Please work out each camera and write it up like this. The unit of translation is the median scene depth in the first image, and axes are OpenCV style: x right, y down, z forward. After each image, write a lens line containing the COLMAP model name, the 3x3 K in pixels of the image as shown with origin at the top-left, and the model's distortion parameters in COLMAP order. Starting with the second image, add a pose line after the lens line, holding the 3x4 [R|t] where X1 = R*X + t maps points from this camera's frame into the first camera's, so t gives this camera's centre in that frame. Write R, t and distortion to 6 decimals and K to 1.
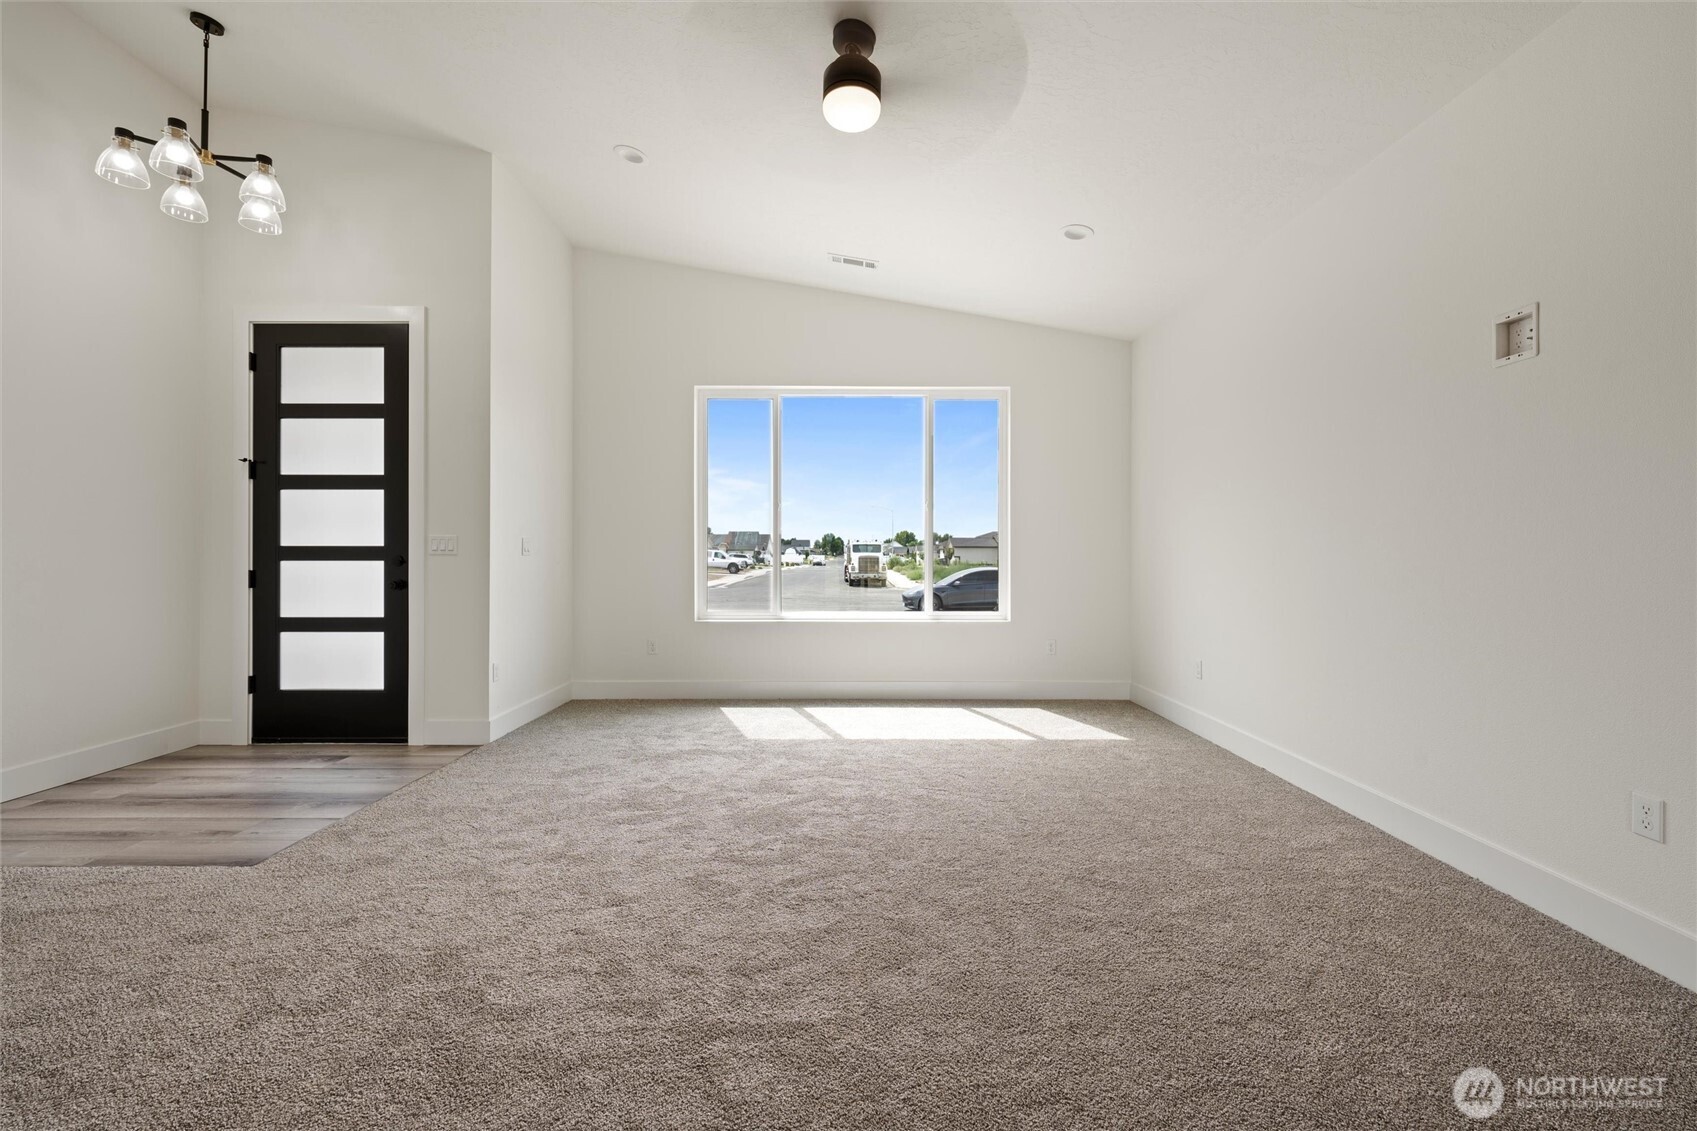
lens RADIAL K [[698.0, 0, 854.5], [0, 698.0, 552.8], [0, 0, 1]] dist [-0.001128, 0.000170]
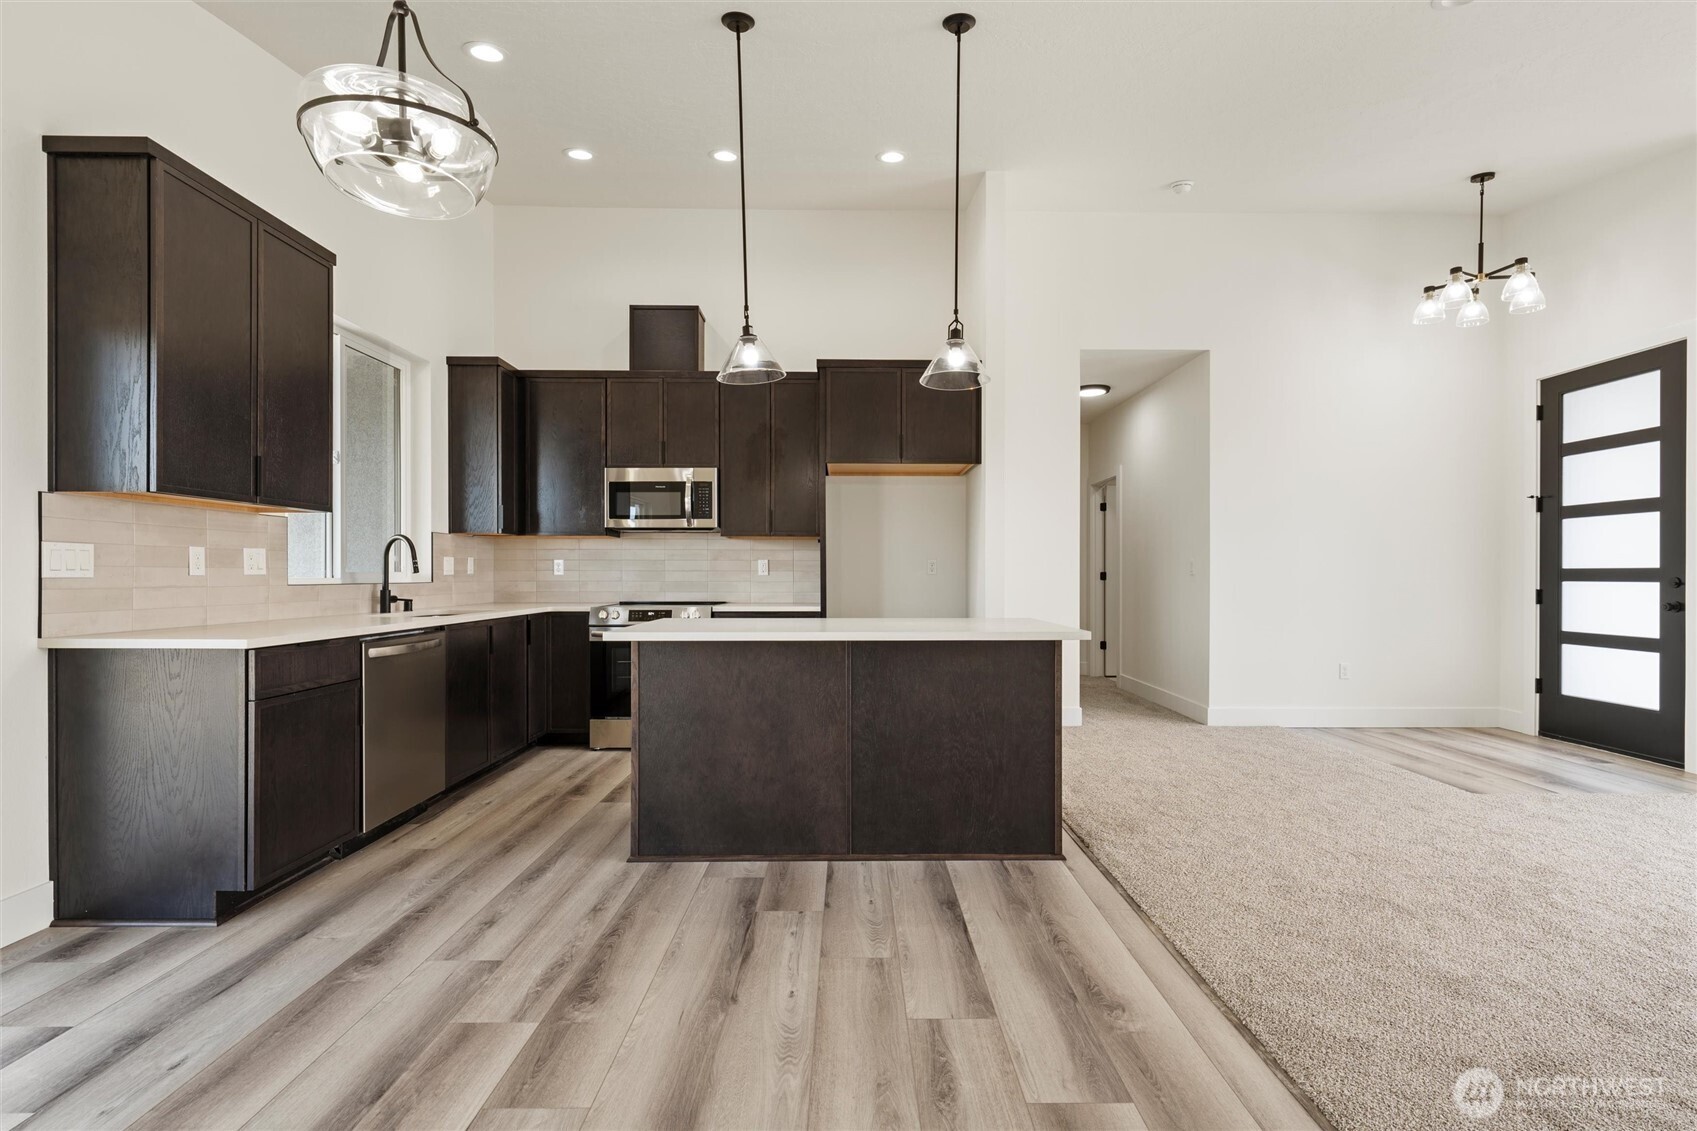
lens RADIAL K [[757.7, 0, 857.9], [0, 757.7, 575.6], [0, 0, 1]] dist [0.003470, 0.001075]
pose [[0.010451, 0.000895, -0.999945, 0.419898], [0.000964, 0.999999, 0.000905, -0.000495], [0.999945, -0.000974, 0.010450, -0.171558]]
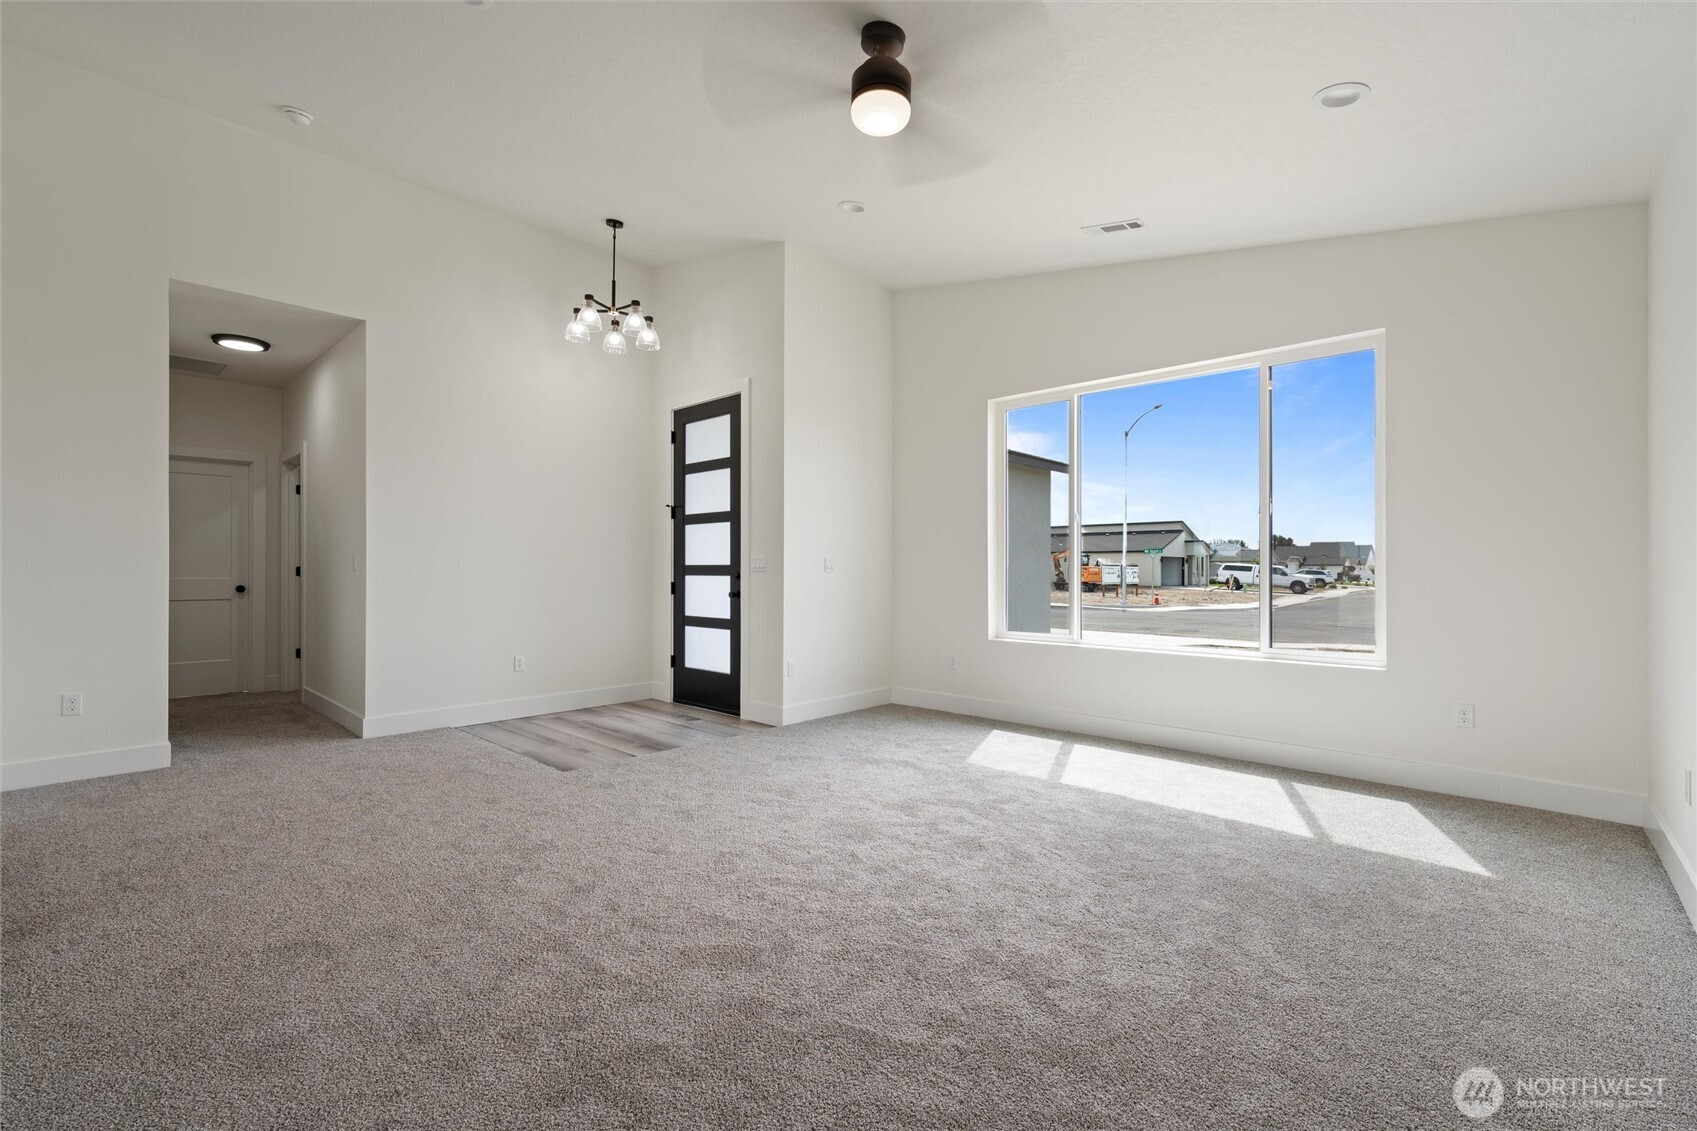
lens RADIAL K [[728.8, 0, 850.8], [0, 728.8, 566.5], [0, 0, 1]] dist [0.000493, 0.000324]
pose [[0.728033, -0.003088, -0.685535, 0.441813], [0.001190, 0.999994, -0.003240, -0.001779], [0.685541, 0.001543, 0.728033, 0.157555]]
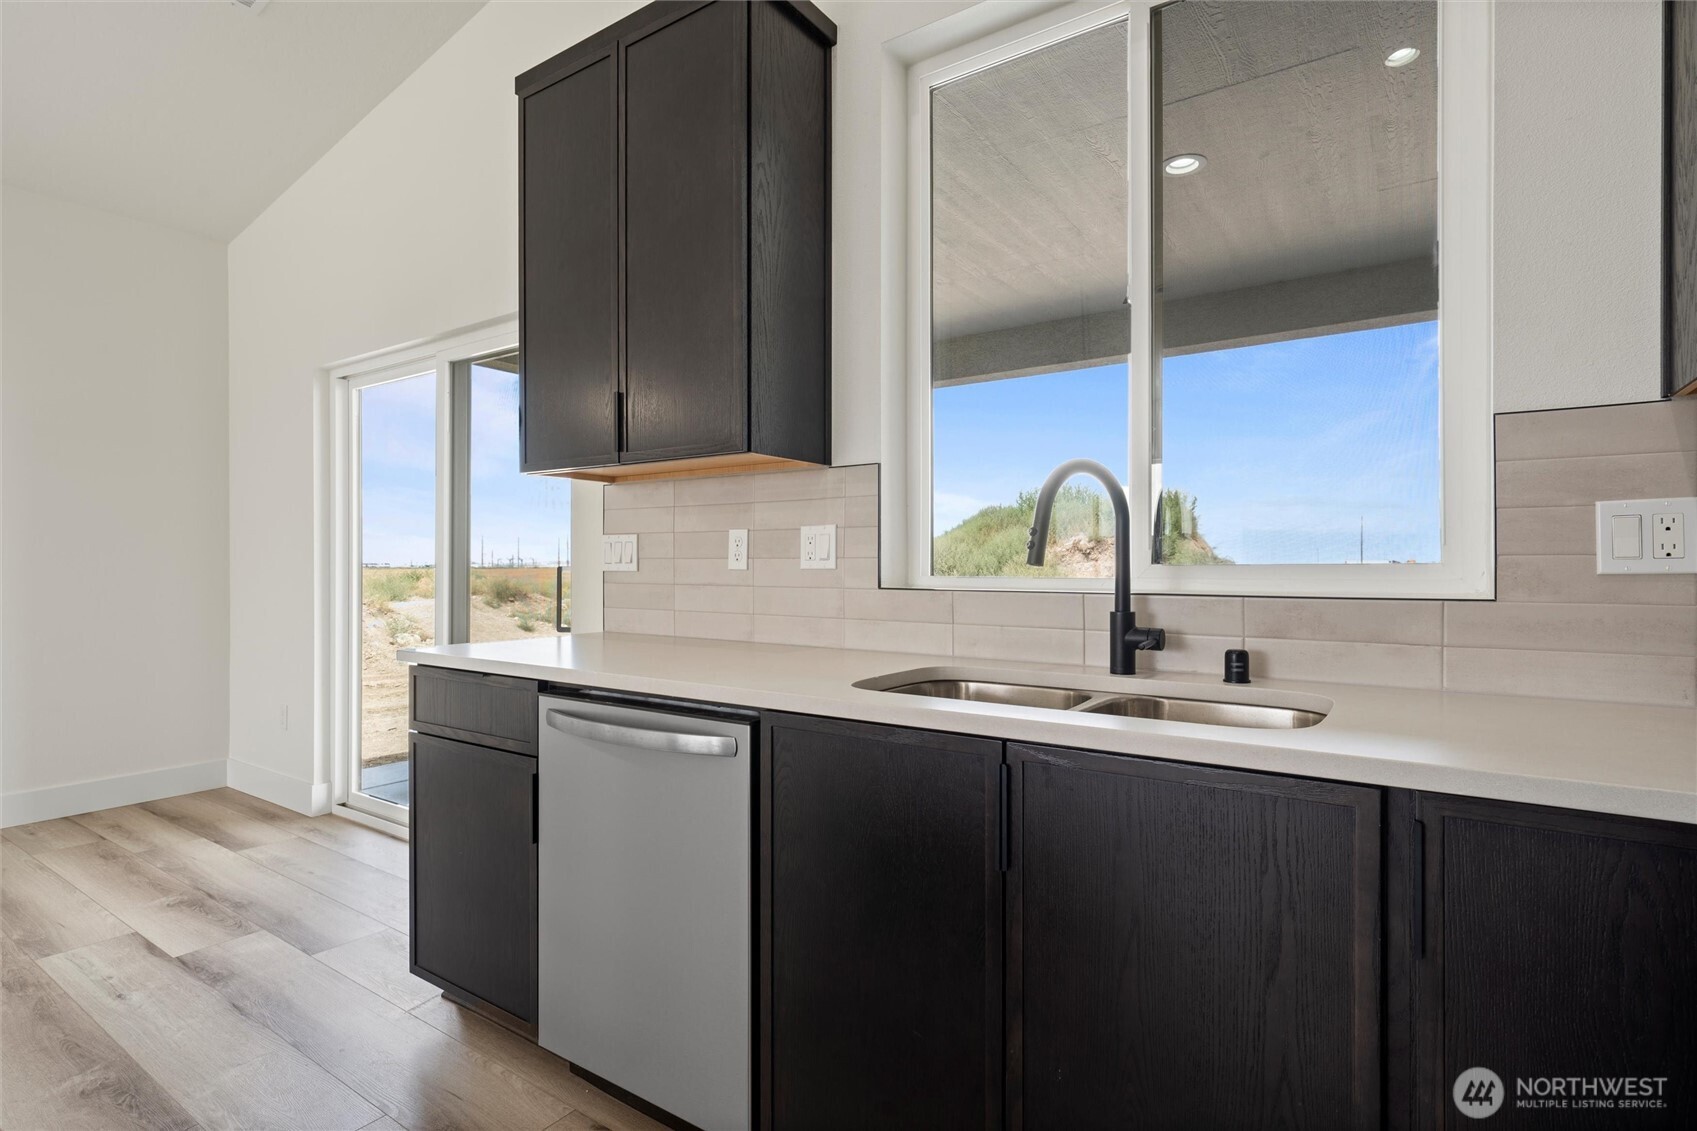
lens RADIAL K [[831.0, 0, 844.0], [0, 831.0, 569.0], [0, 0, 1]] dist [0.001199, 0.000029]
pose [[-0.820387, -0.002542, 0.571803, -0.696378], [-0.002468, 0.999997, 0.000904, -0.001687], [-0.571803, -0.000670, -0.820391, -0.376871]]
